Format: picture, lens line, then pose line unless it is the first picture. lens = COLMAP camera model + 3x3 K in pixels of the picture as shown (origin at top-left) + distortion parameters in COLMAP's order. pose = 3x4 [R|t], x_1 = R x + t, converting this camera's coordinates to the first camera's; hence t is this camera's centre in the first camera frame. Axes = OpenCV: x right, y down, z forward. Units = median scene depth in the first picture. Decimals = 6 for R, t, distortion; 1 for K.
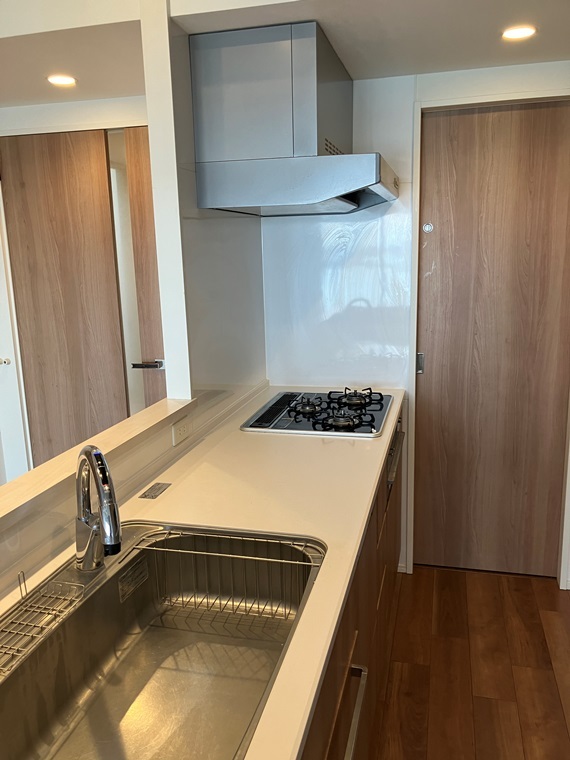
lens RADIAL K [[616.6, 0, 281.7], [0, 616.6, 383.1], [0, 0, 1]] dist [0.013840, -0.009995]
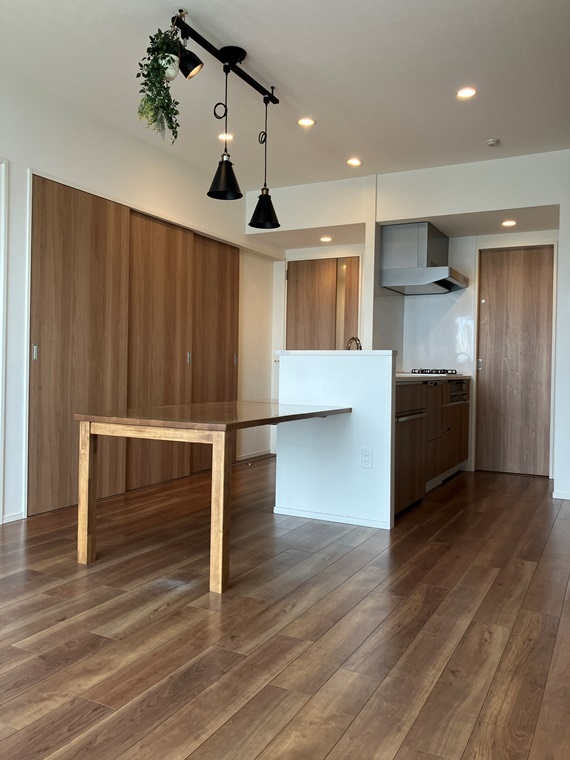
lens RADIAL K [[616.6, 0, 285.3], [0, 616.6, 376.8], [0, 0, 1]] dist [0.013840, -0.009995]
pose [[0.972116, 0.046838, -0.229775, 0.076009], [-0.092216, 0.977262, -0.190933, 0.505031], [0.215607, 0.206798, 0.954331, -1.205877]]
